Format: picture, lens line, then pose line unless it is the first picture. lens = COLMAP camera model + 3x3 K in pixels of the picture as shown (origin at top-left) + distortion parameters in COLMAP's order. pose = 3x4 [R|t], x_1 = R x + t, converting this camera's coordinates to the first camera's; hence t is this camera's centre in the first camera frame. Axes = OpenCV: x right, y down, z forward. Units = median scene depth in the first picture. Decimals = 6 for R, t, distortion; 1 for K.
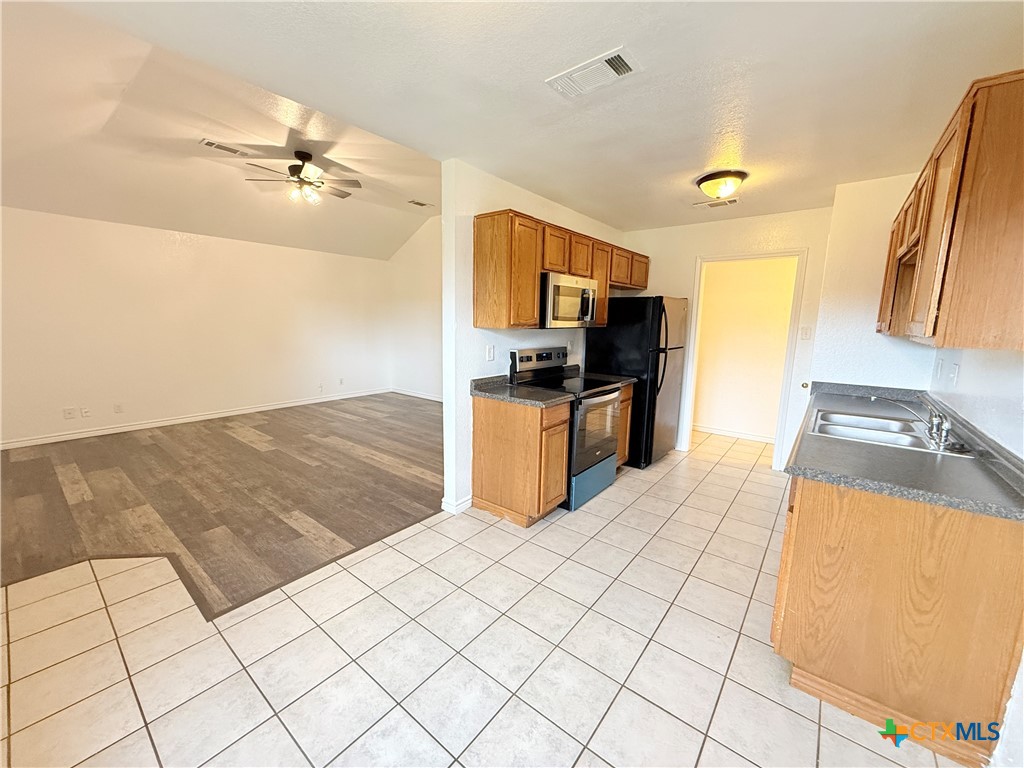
lens RADIAL K [[409.6, 0, 503.4], [0, 409.6, 383.1], [0, 0, 1]] dist [0.004181, -0.000338]
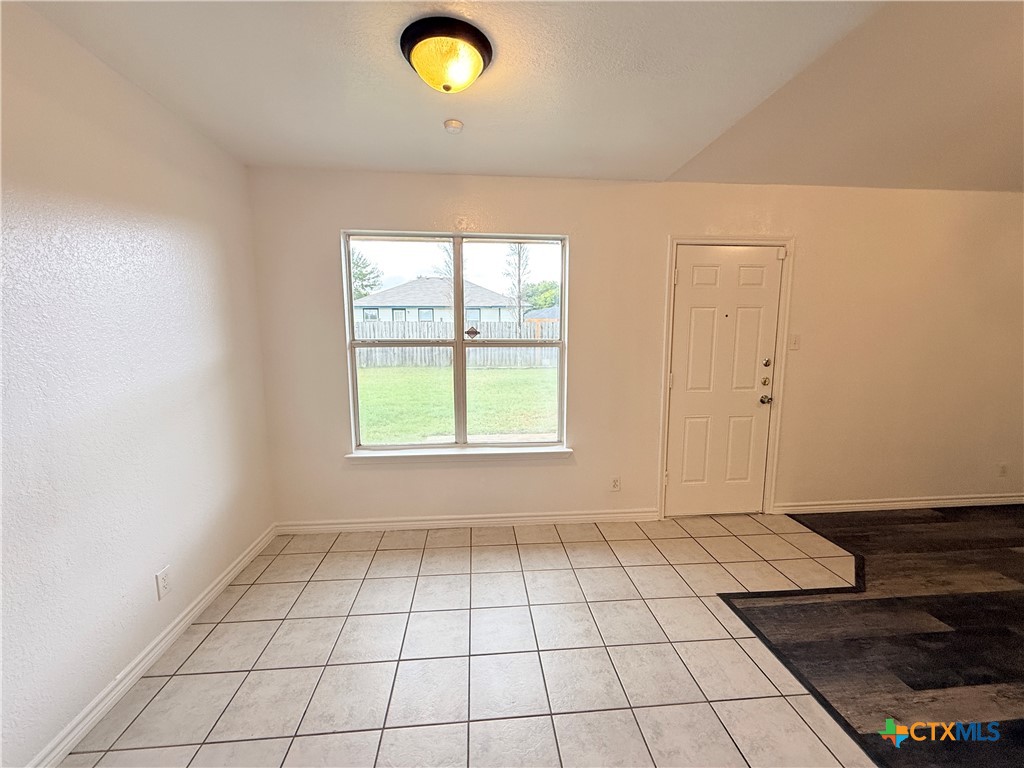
lens RADIAL K [[409.6, 0, 509.0], [0, 409.6, 388.9], [0, 0, 1]] dist [0.004181, -0.000338]
pose [[-0.711711, 0.083108, -0.697539, 0.213175], [-0.120107, 0.963959, 0.237398, -0.083813], [0.692129, 0.252737, -0.676078, 0.575946]]
